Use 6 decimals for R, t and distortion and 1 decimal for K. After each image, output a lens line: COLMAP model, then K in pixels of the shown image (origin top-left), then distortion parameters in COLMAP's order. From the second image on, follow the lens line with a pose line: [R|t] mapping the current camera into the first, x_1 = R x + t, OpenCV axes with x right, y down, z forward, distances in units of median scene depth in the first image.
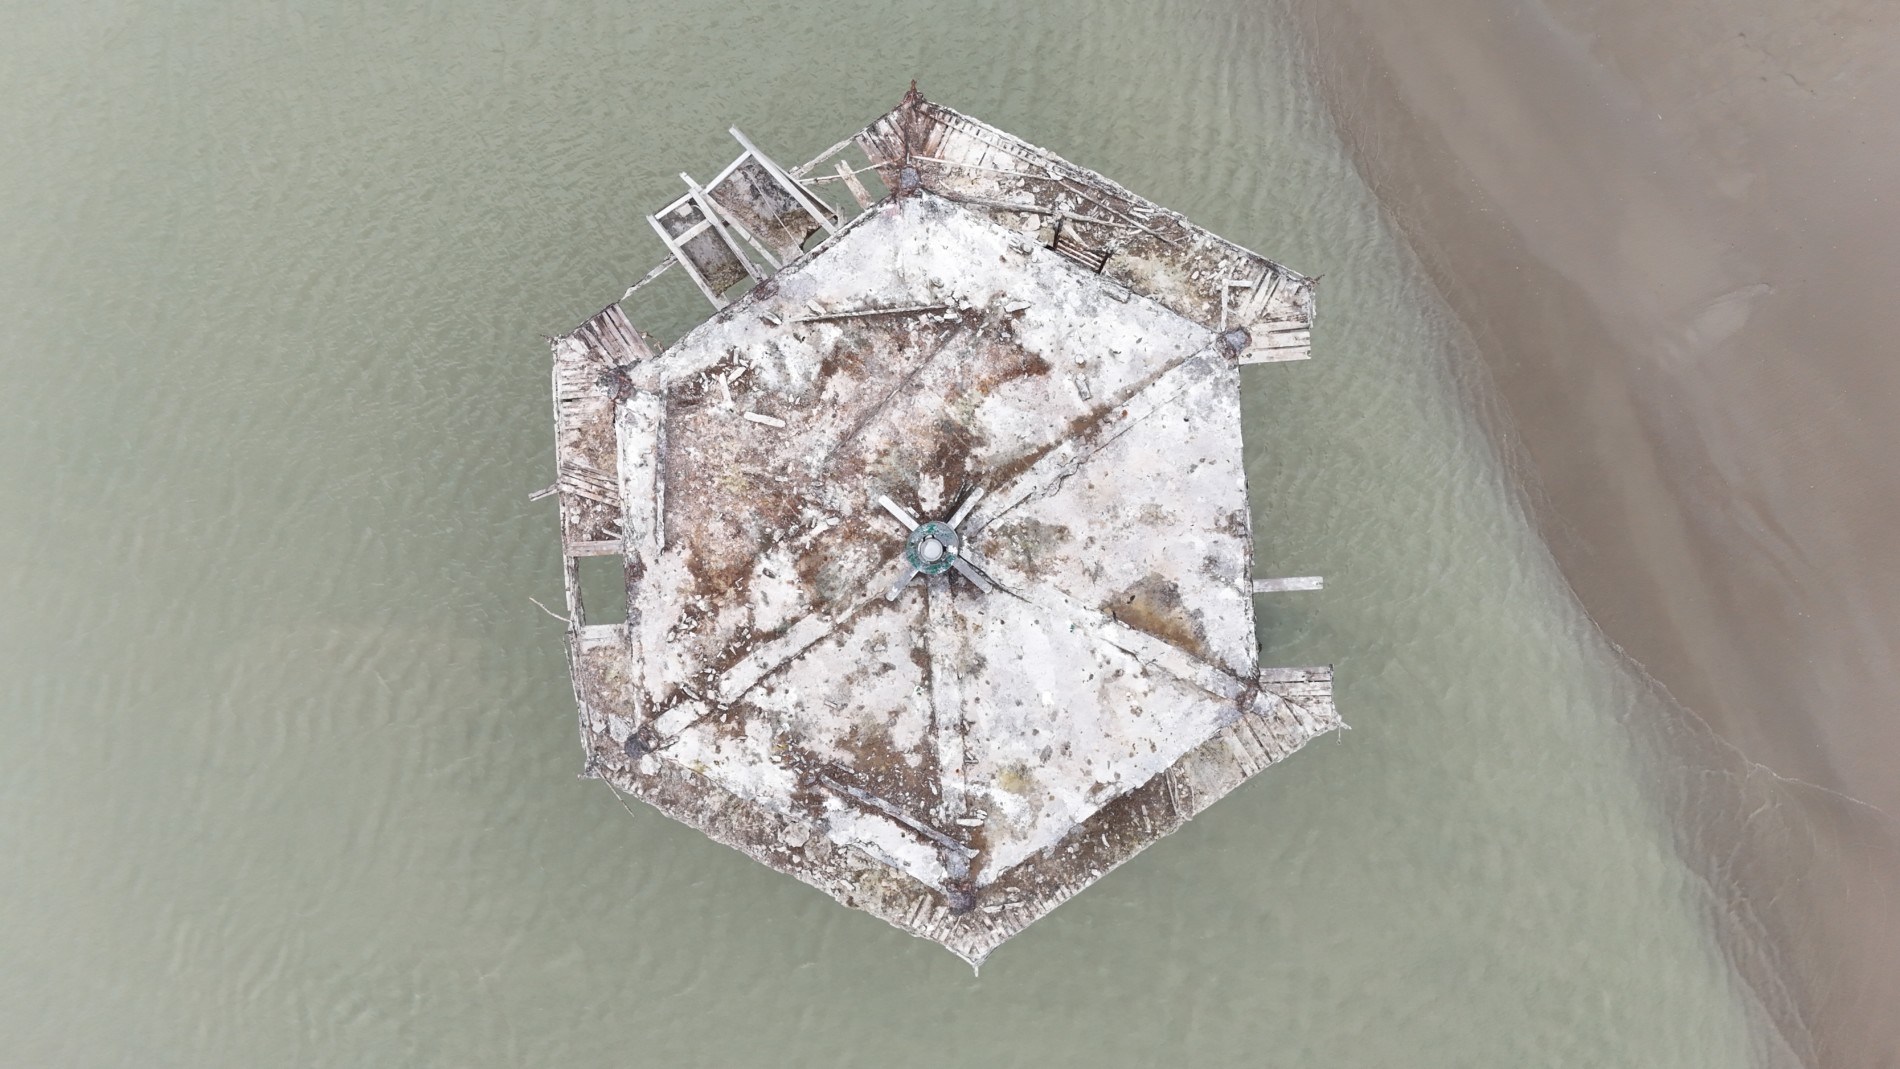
lens RADIAL K [[1353.8, 0, 956.5], [0, 1353.8, 531.4], [0, 0, 1]] dist [0.003357, -0.000016]
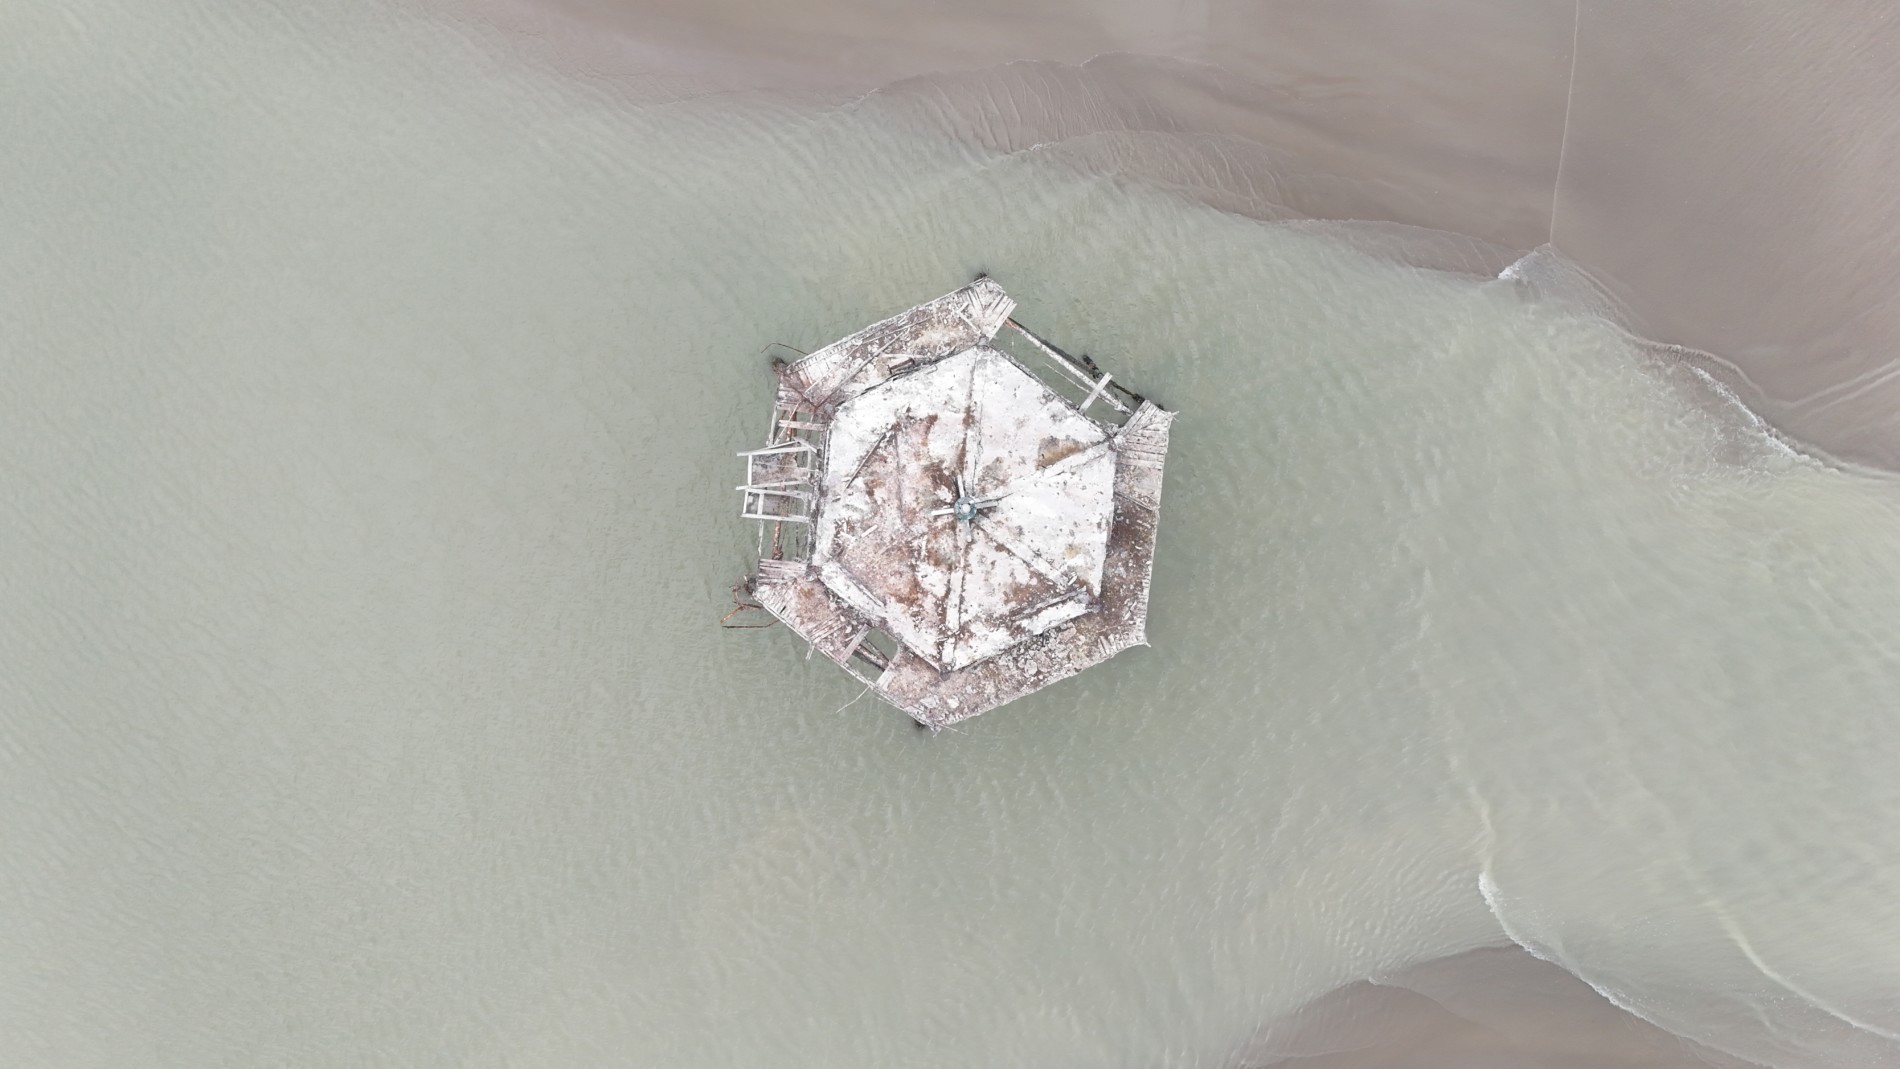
lens RADIAL K [[1353.8, 0, 948.8], [0, 1353.8, 541.4], [0, 0, 1]] dist [0.003357, -0.000016]
pose [[0.650562, -0.759424, -0.006651, -0.056975], [0.759417, 0.650592, -0.003968, 0.033175], [0.007341, -0.002470, 0.999970, -1.153685]]
